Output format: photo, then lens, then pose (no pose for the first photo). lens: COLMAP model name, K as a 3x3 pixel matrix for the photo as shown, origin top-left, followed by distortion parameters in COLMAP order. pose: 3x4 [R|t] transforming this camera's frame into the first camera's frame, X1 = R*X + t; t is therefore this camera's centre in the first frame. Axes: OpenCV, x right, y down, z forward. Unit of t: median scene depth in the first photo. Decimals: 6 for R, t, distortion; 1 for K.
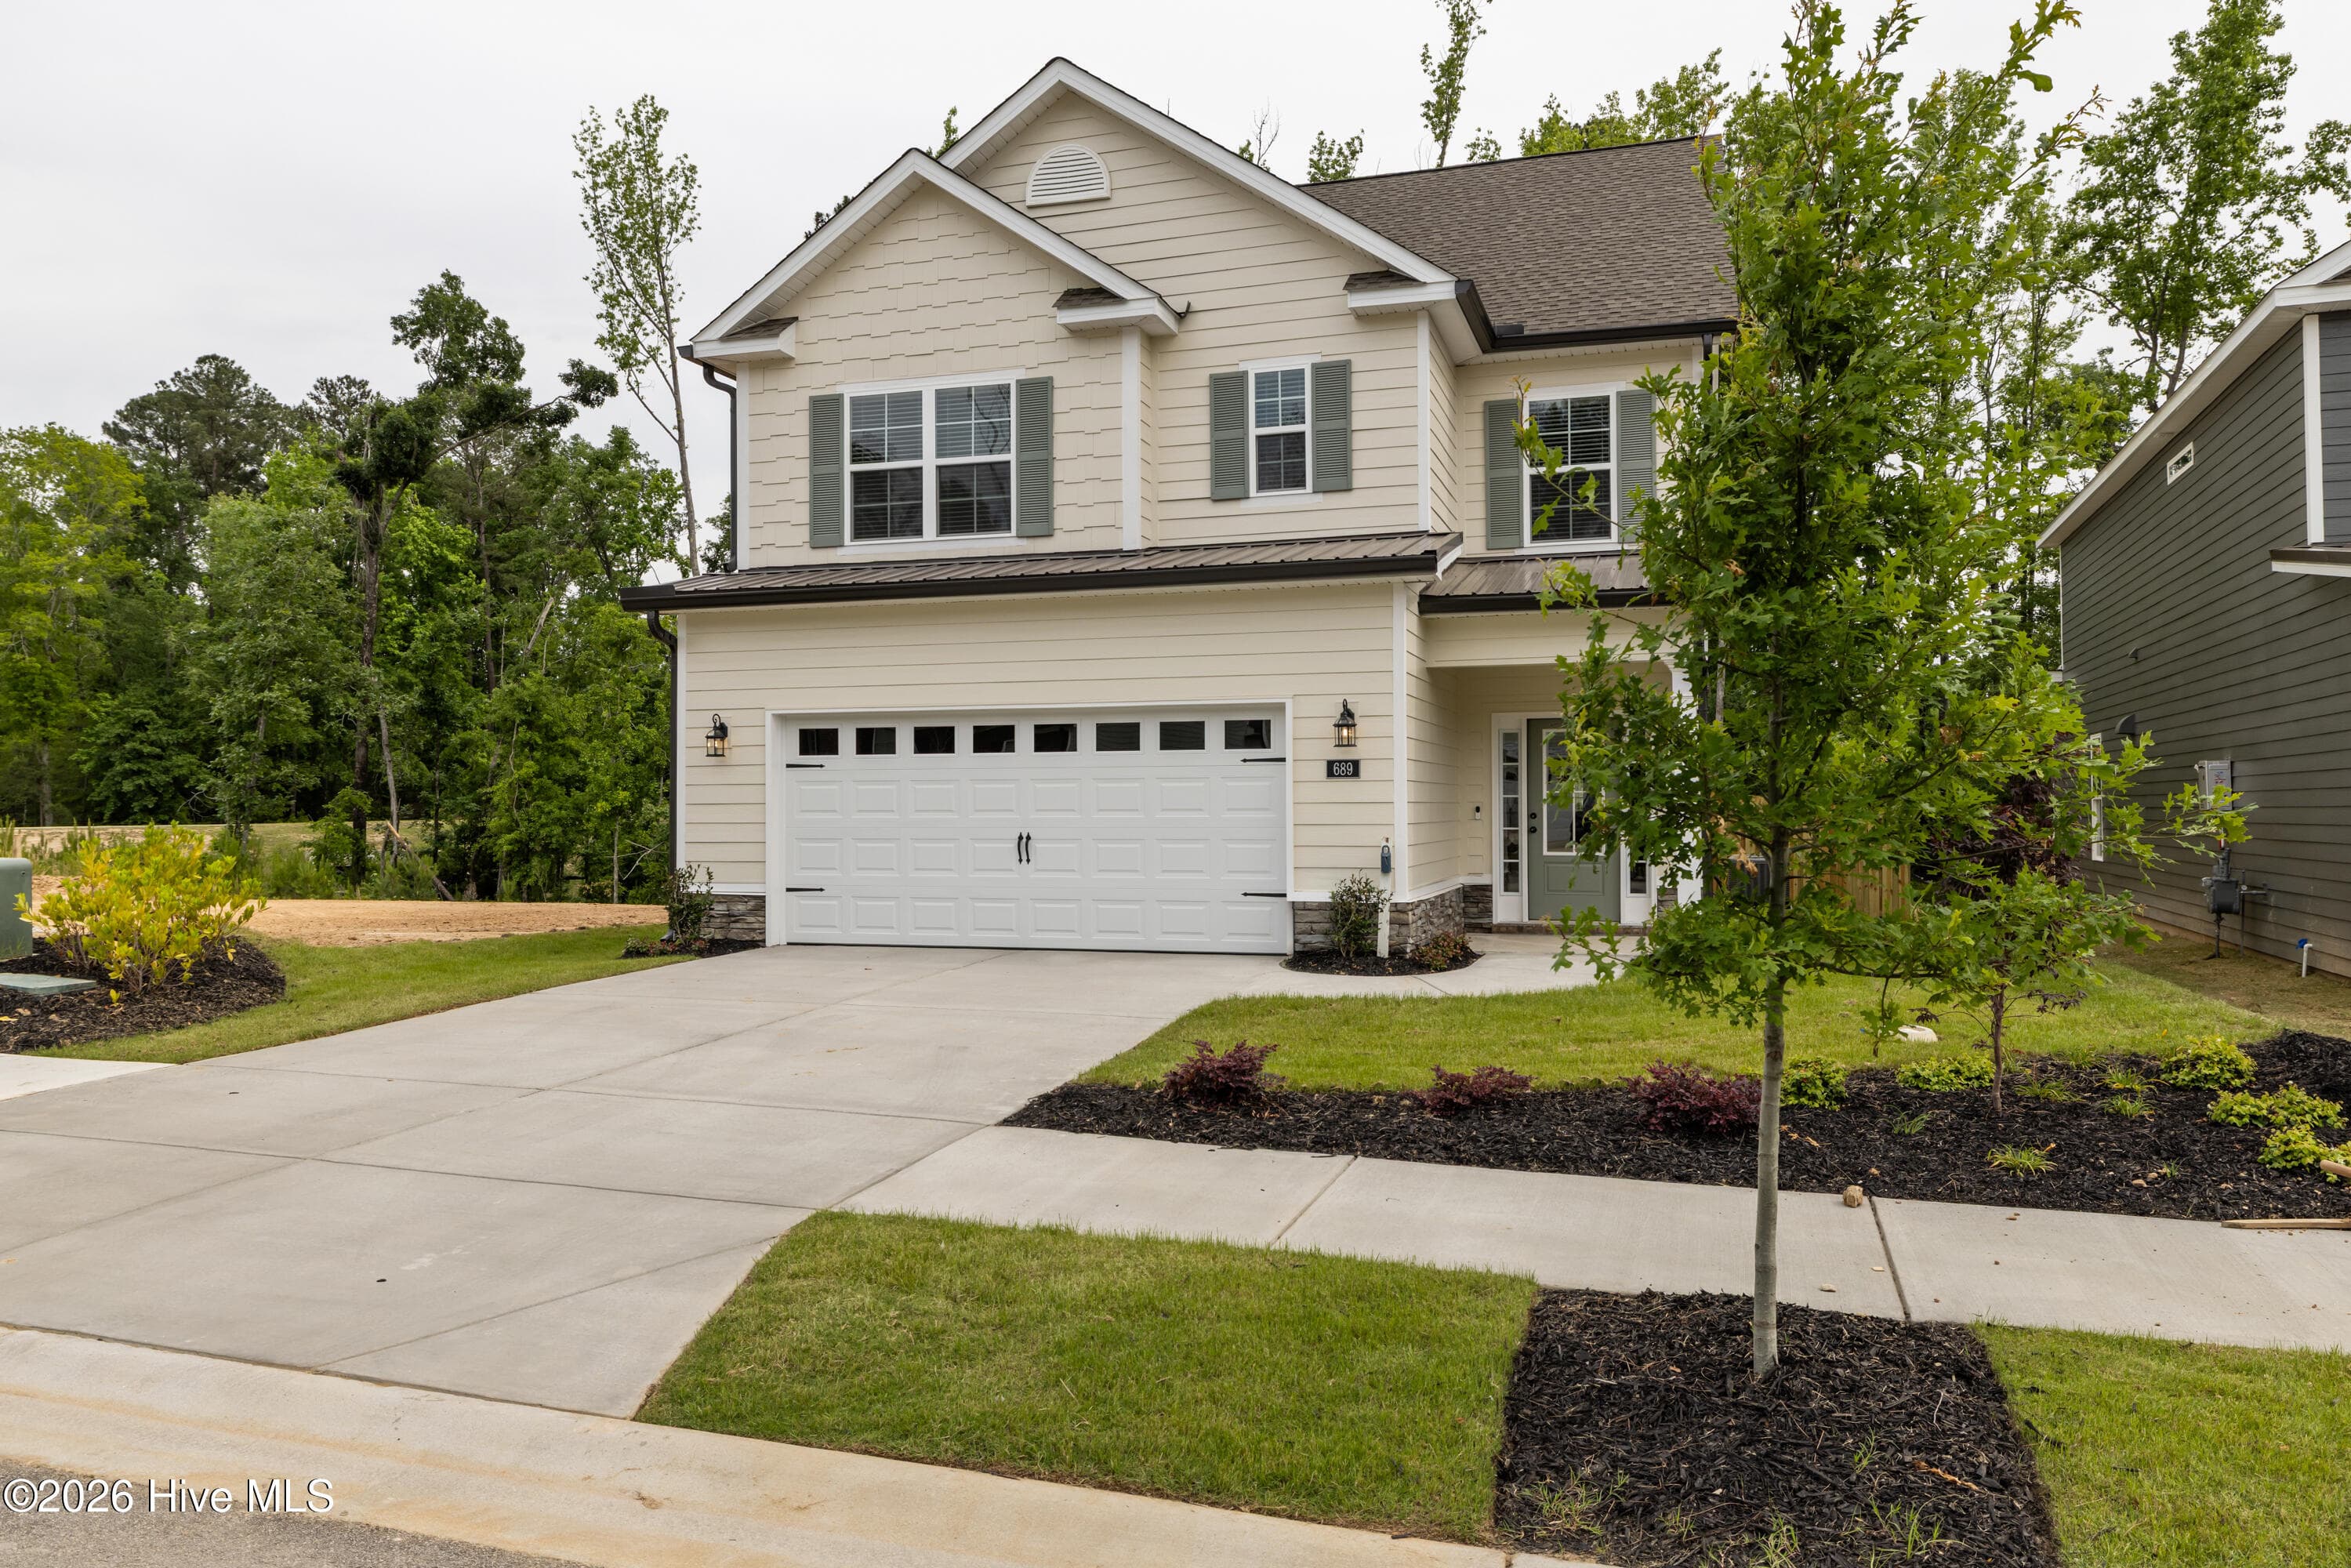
lens RADIAL K [[1664.7, 0, 1175.5], [0, 1664.7, 784.0], [0, 0, 1]] dist [0.003367, 0.001198]
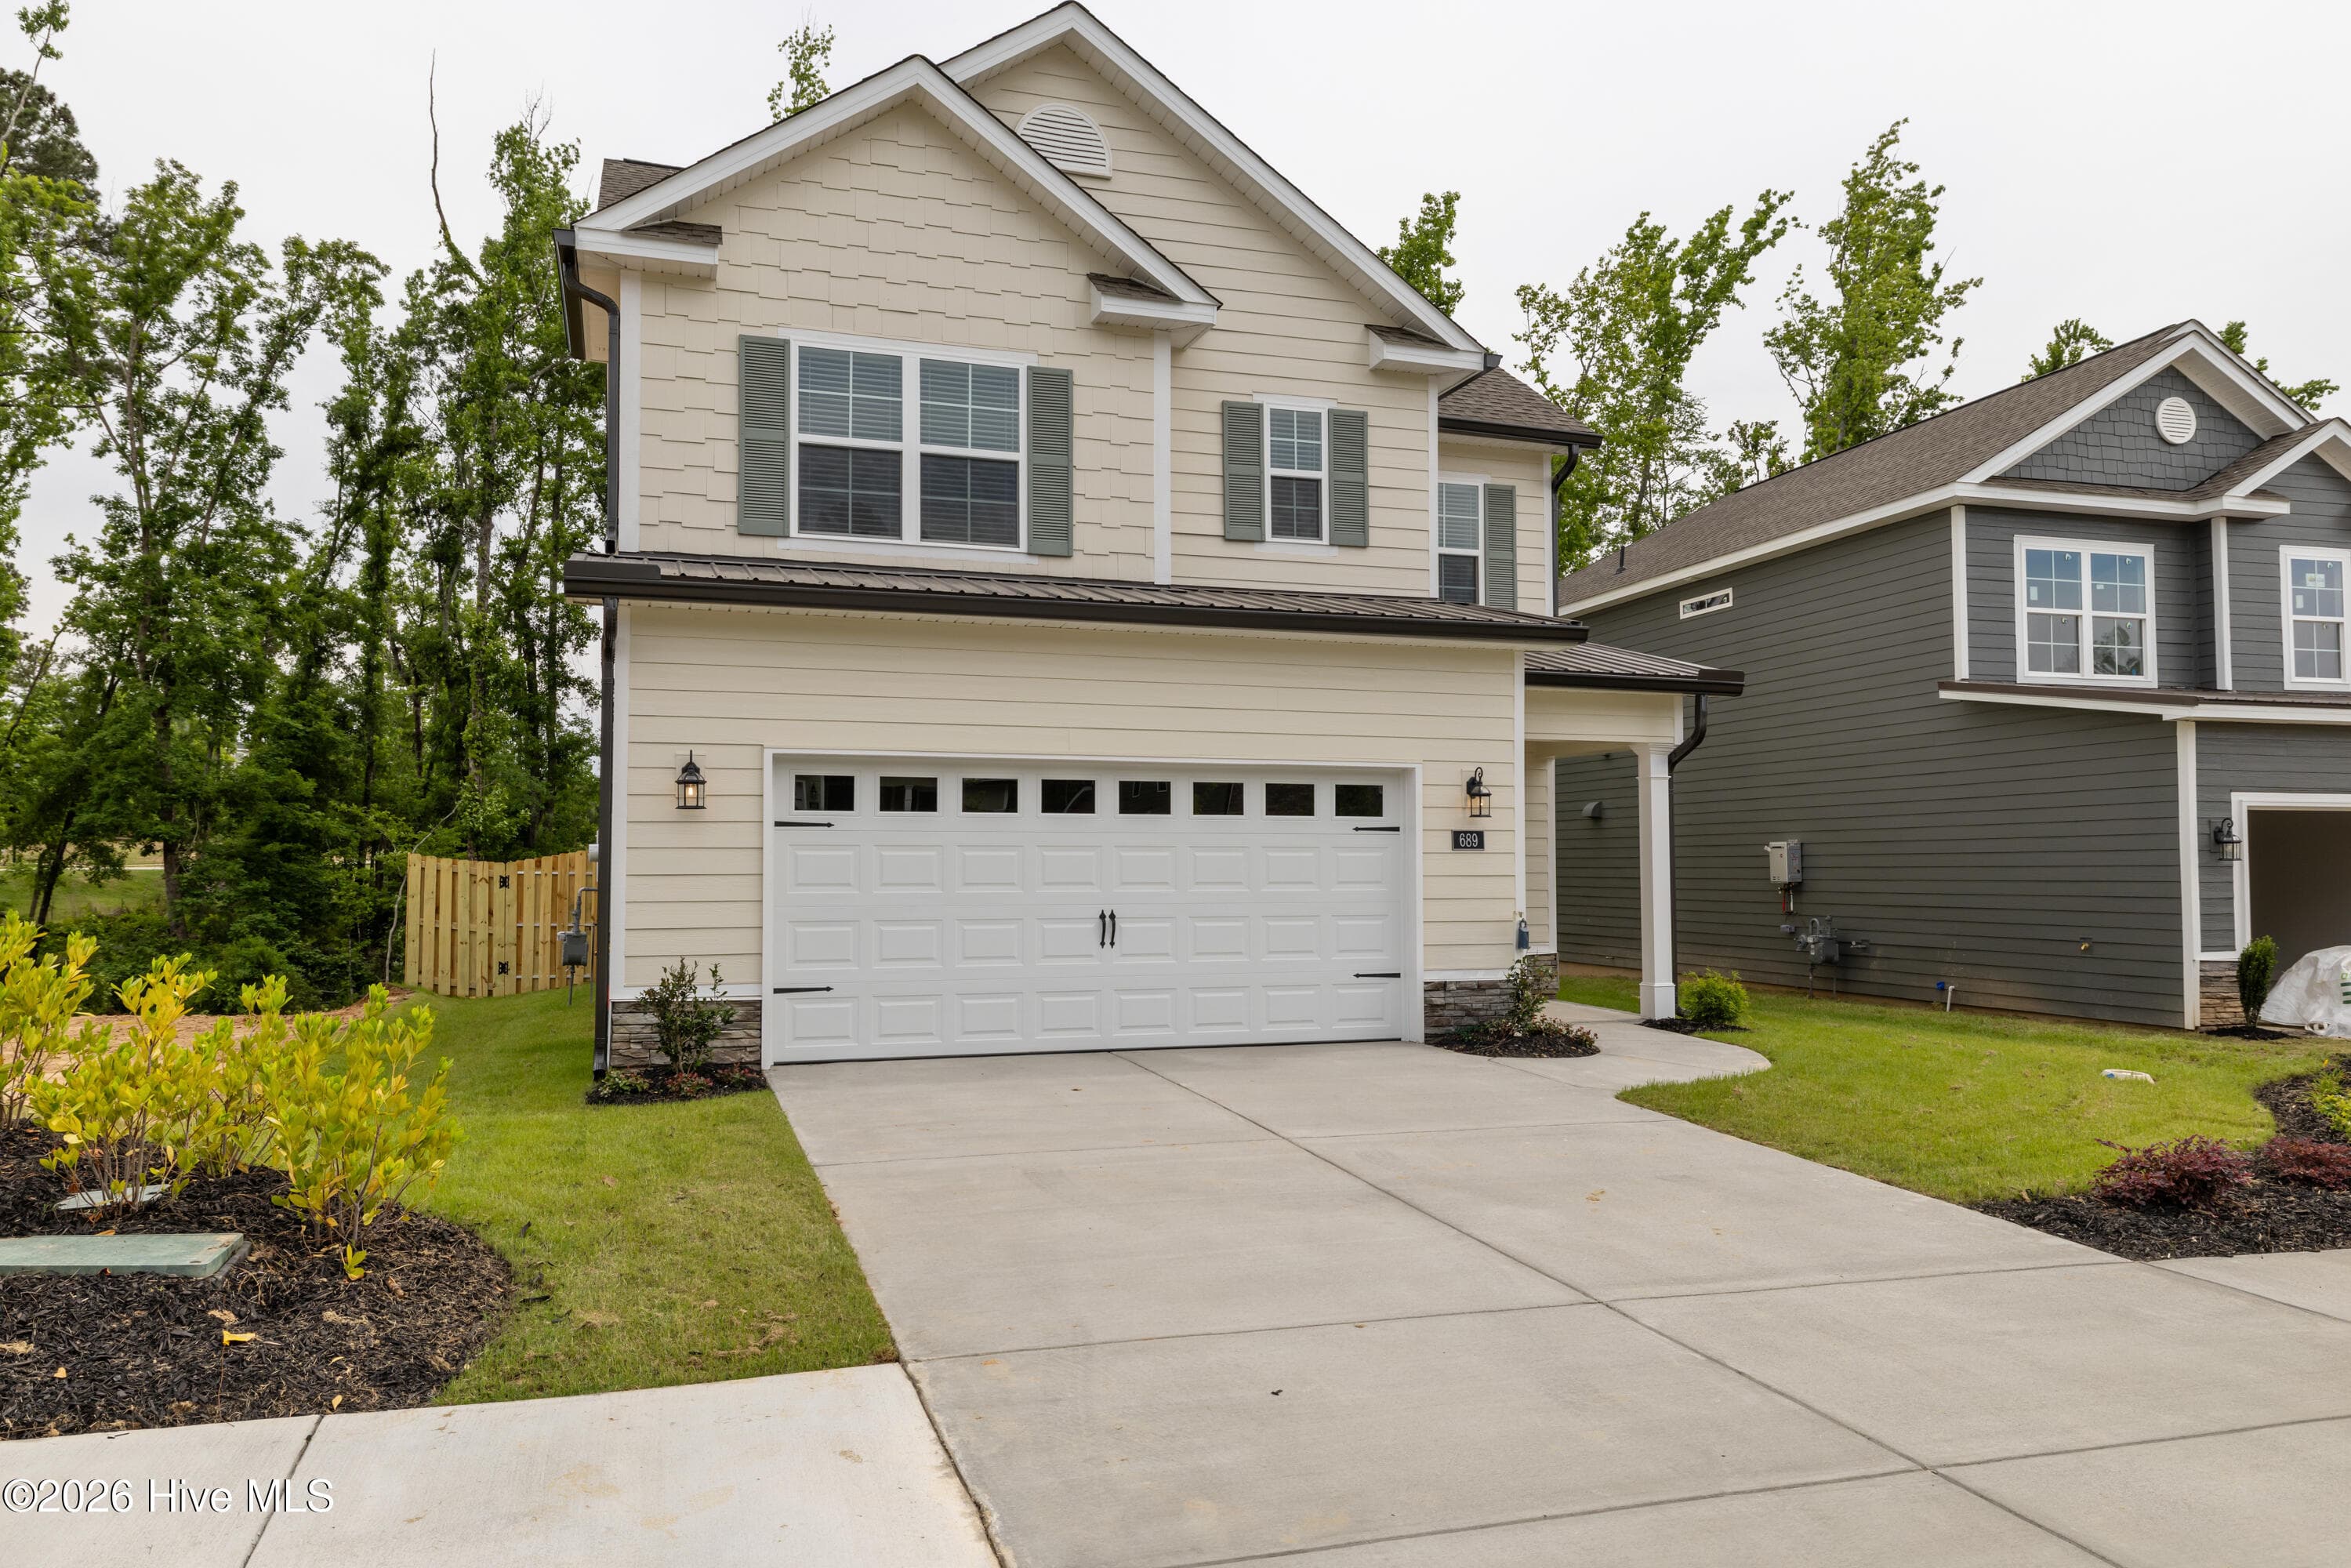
lens RADIAL K [[1606.5, 0, 1172.7], [0, 1606.5, 802.6], [0, 0, 1]] dist [0.011533, -0.001284]
pose [[0.809097, 0.028090, 0.587004, -0.503388], [-0.011927, 0.999436, -0.031388, 0.000050], [-0.587555, 0.018395, 0.808975, 0.310111]]
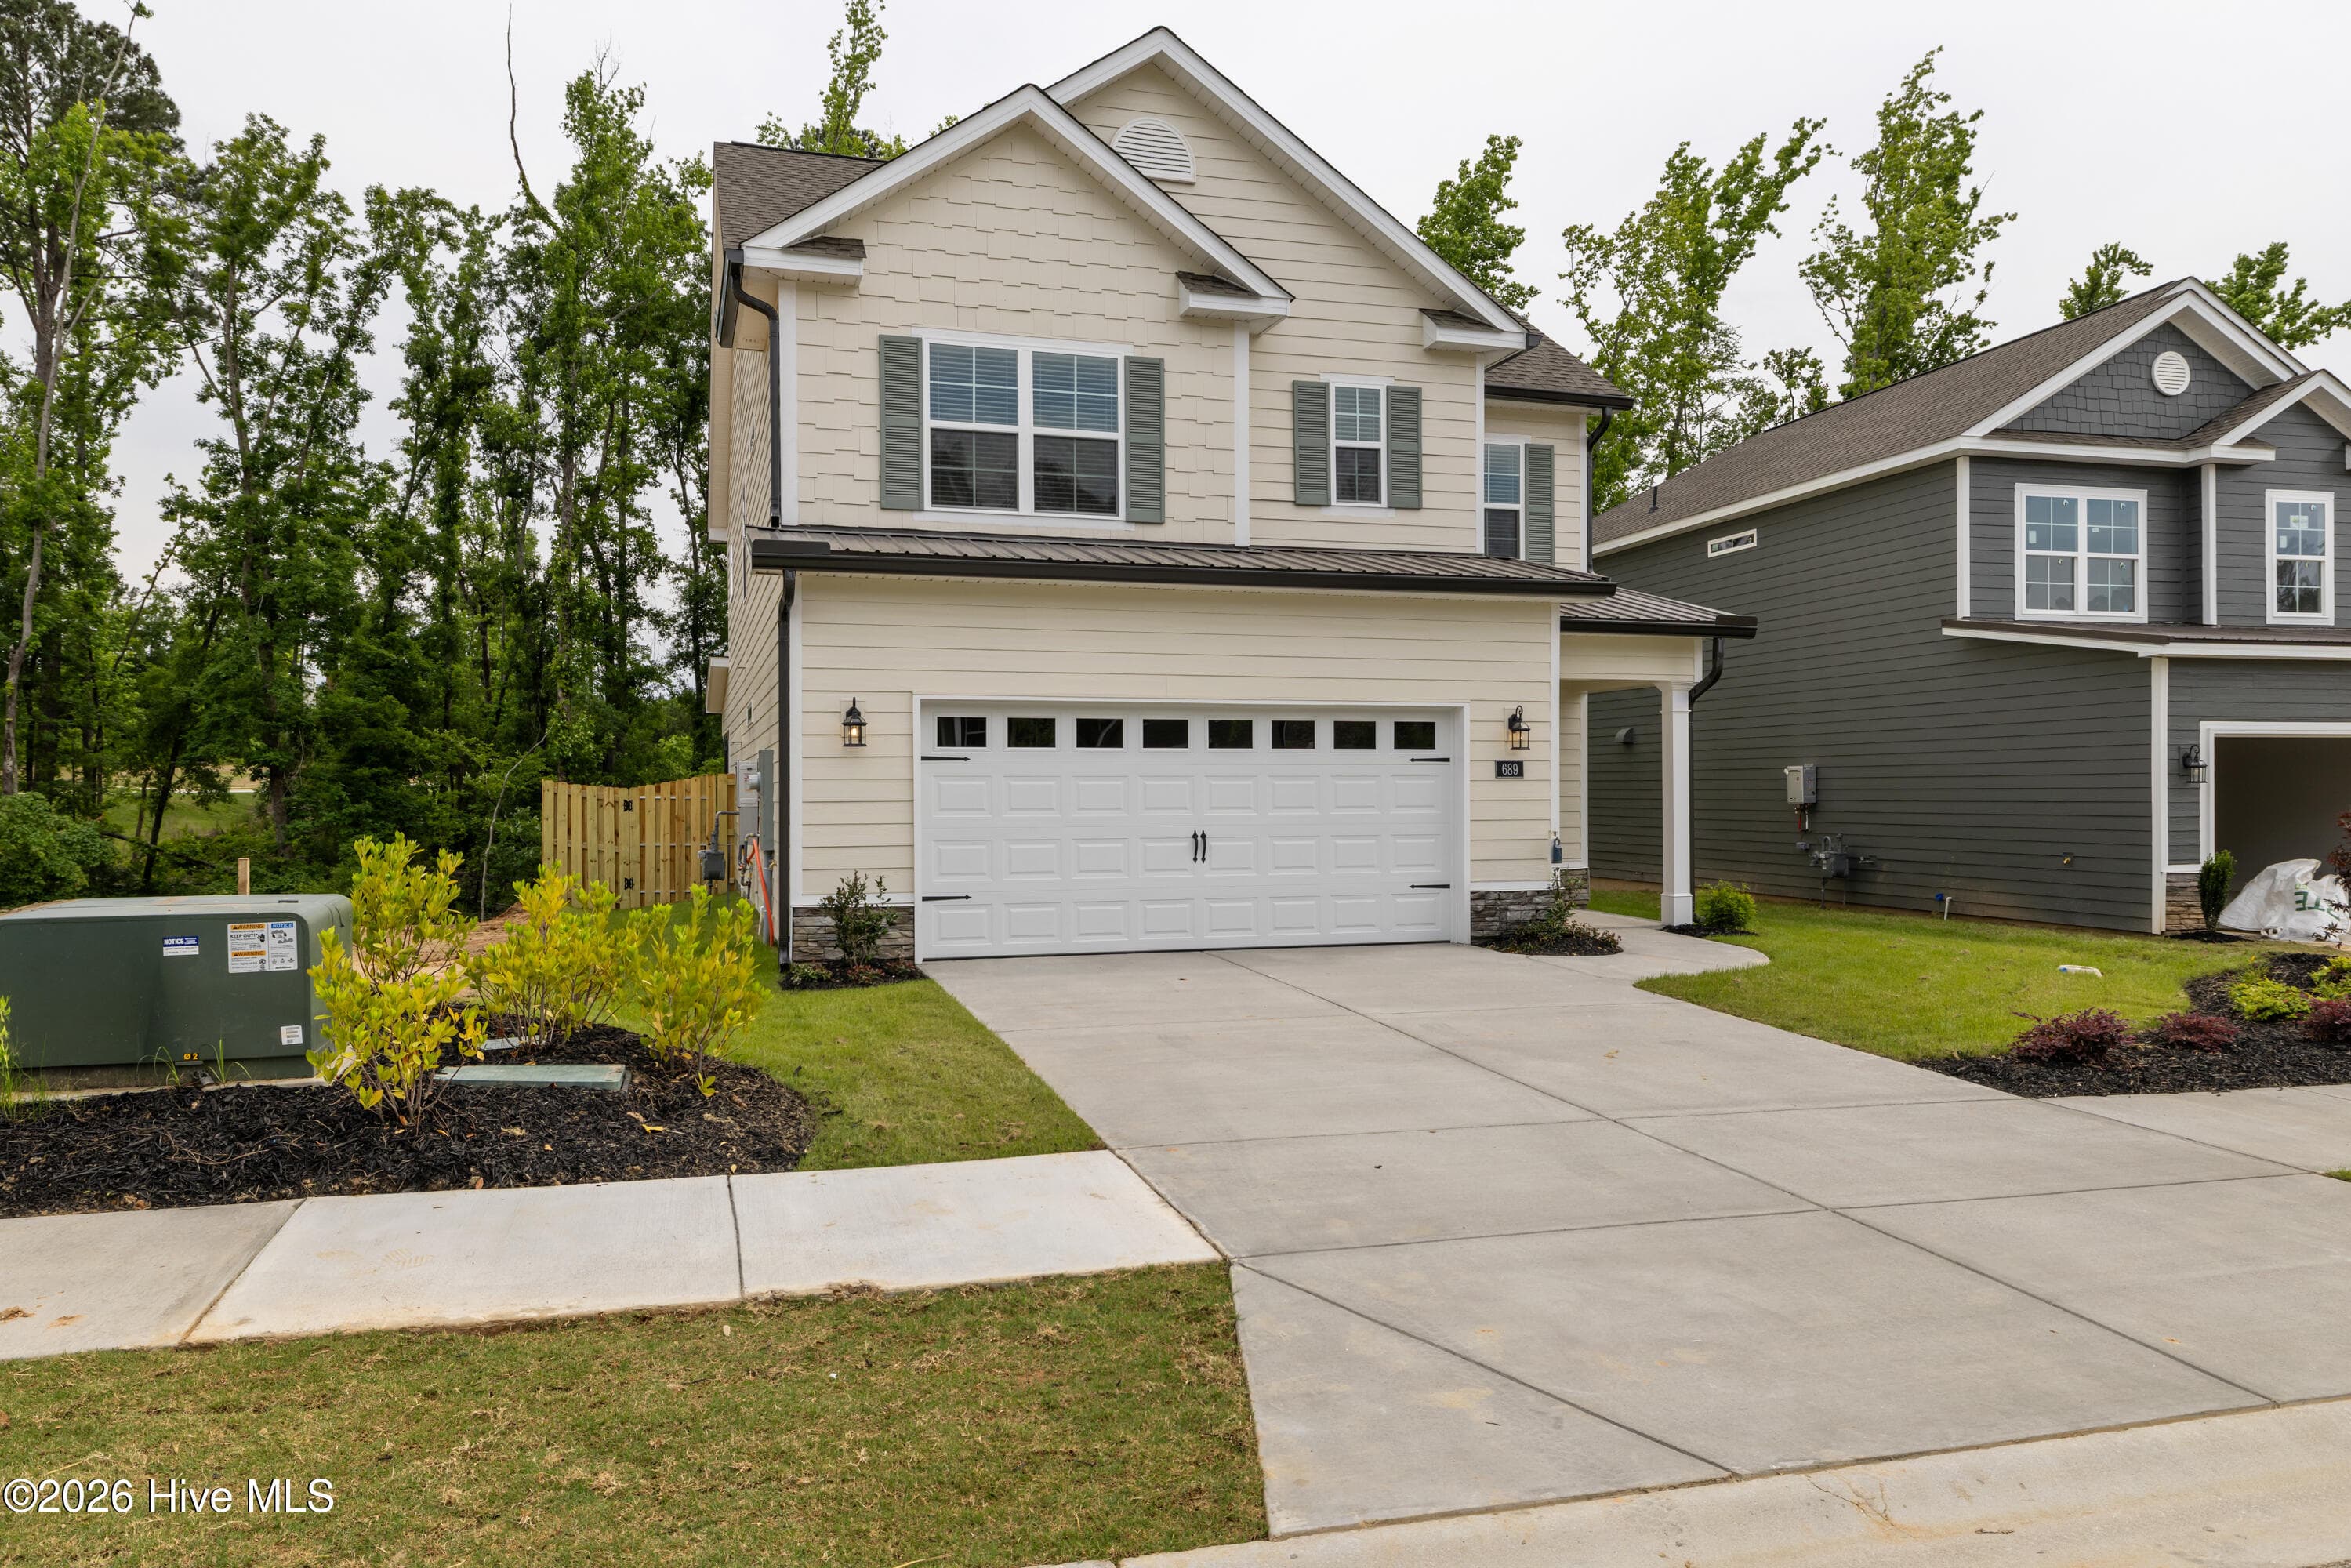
lens RADIAL K [[1608.6, 0, 1171.3], [0, 1608.6, 793.1], [0, 0, 1]] dist [0.015744, -0.001522]
pose [[0.822236, -0.000230, 0.569147, -0.599057], [-0.008635, 0.999880, 0.012879, -0.004471], [-0.569081, -0.015504, 0.822135, 0.222559]]
